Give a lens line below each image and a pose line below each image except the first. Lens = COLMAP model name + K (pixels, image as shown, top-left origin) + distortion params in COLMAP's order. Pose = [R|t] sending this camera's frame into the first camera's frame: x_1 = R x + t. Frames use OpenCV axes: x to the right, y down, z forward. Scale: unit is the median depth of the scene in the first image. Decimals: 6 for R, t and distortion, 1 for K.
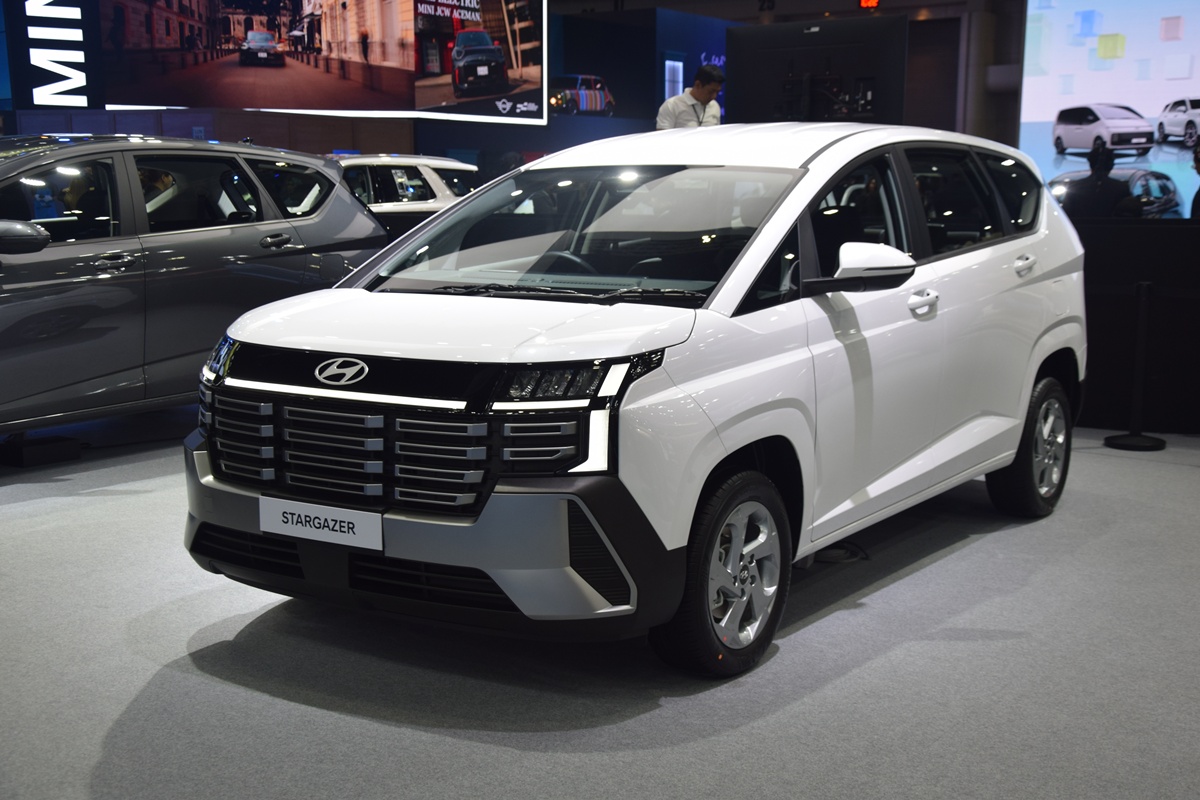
lens RADIAL K [[1548.0, 0, 600.0], [0, 1548.0, 400.0], [0, 0, 1]] dist [0.119482, 0.036295]
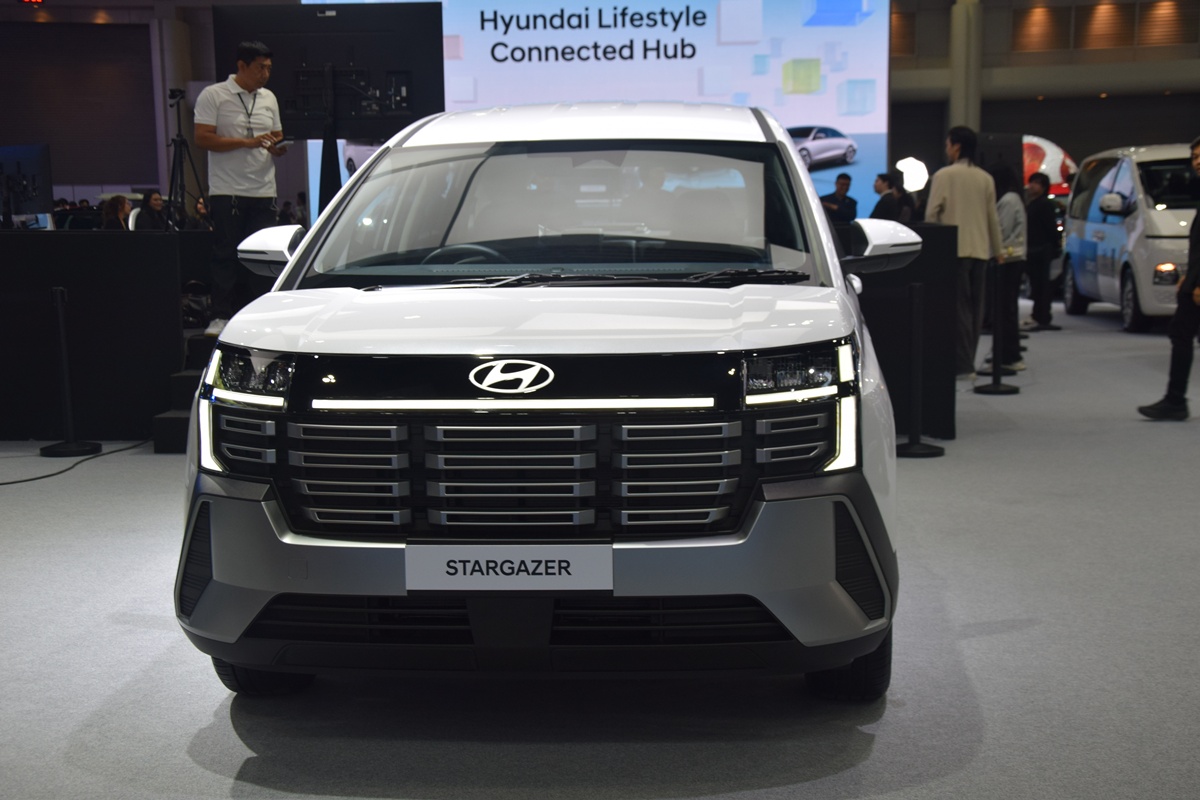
lens RADIAL K [[1768.4, 0, 600.0], [0, 1768.4, 400.0], [0, 0, 1]] dist [0.080041, 0.839984]
pose [[0.876448, -0.064117, 0.477208, -0.563927], [0.081569, 0.996541, -0.015918, 0.011881], [-0.474536, 0.052877, 0.878646, 0.179269]]
